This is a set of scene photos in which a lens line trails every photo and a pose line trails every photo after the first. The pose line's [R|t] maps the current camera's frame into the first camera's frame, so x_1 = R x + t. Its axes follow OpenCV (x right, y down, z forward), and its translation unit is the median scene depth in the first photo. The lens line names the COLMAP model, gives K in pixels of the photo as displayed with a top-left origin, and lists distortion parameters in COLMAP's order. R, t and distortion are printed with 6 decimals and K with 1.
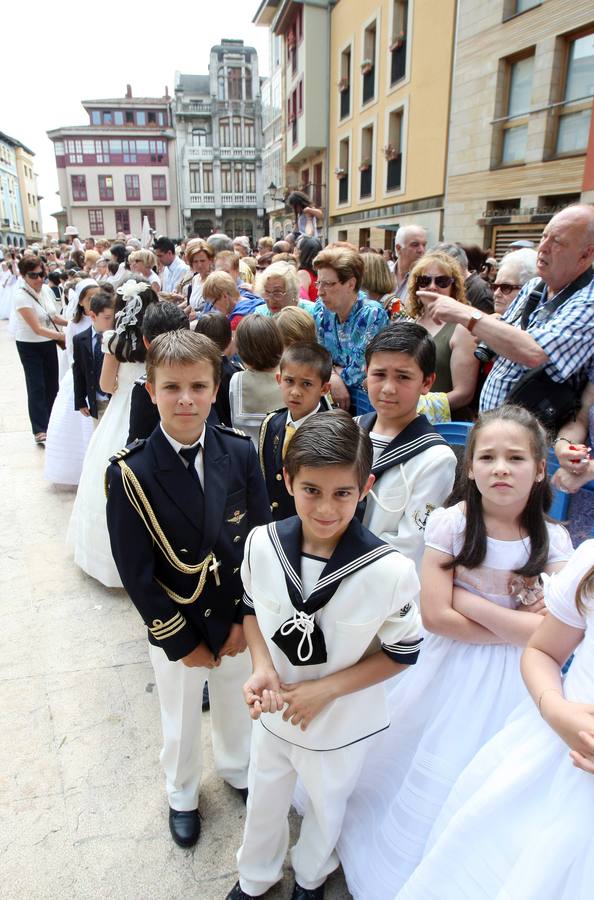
lens RADIAL K [[536.6, 0, 270.5], [0, 536.6, 442.7], [0, 0, 1]] dist [-0.077575, 0.039295]
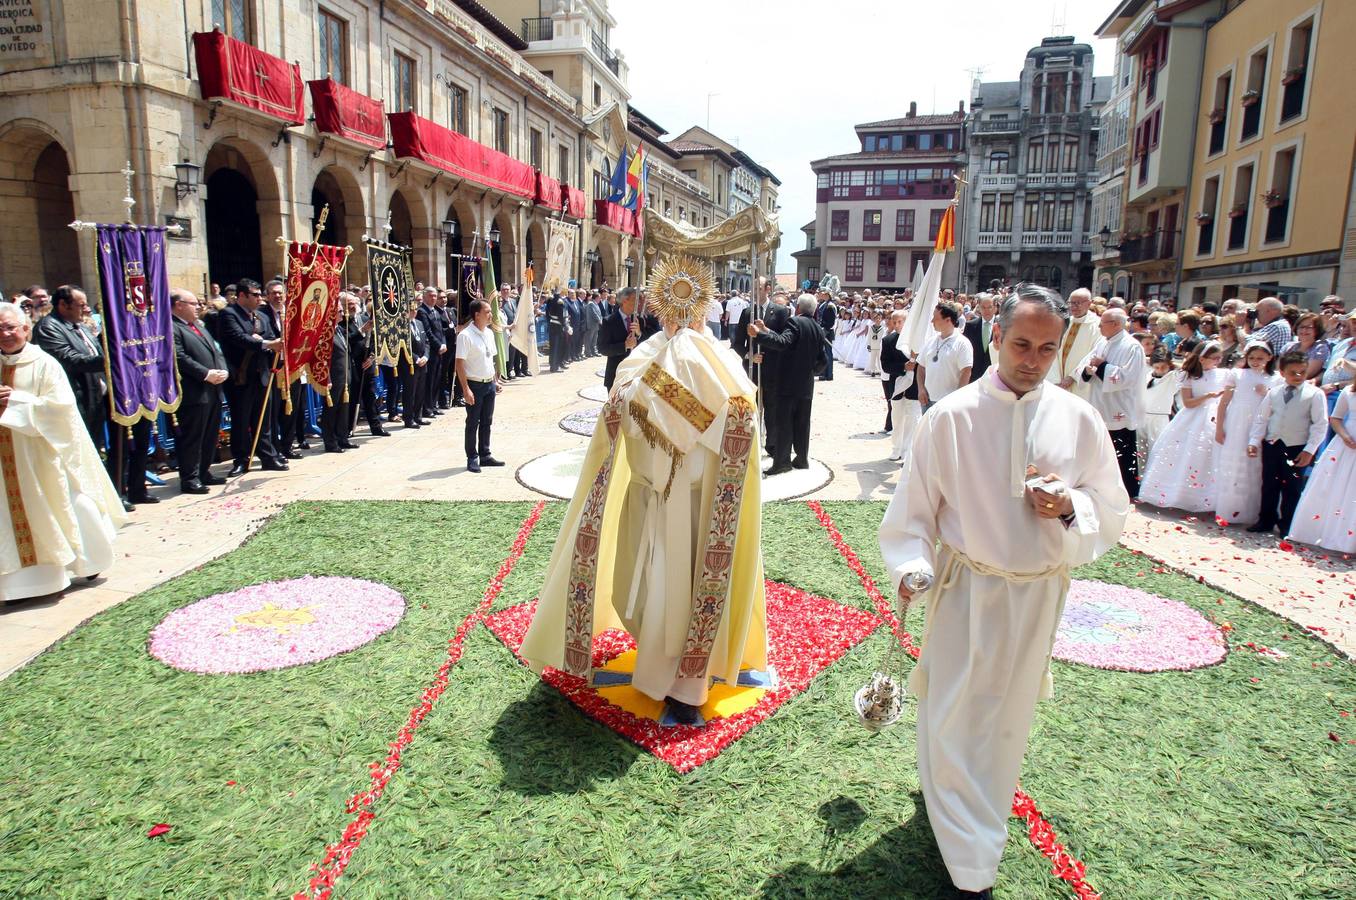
lens RADIAL K [[808.5, 0, 670.5], [0, 808.5, 467.2], [0, 0, 1]] dist [-0.077575, 0.039295]
pose [[0.895787, 0.107477, -0.431293, -0.020313], [-0.167921, 0.980247, -0.104493, 0.063777], [0.411543, 0.166027, 0.896140, -0.177505]]
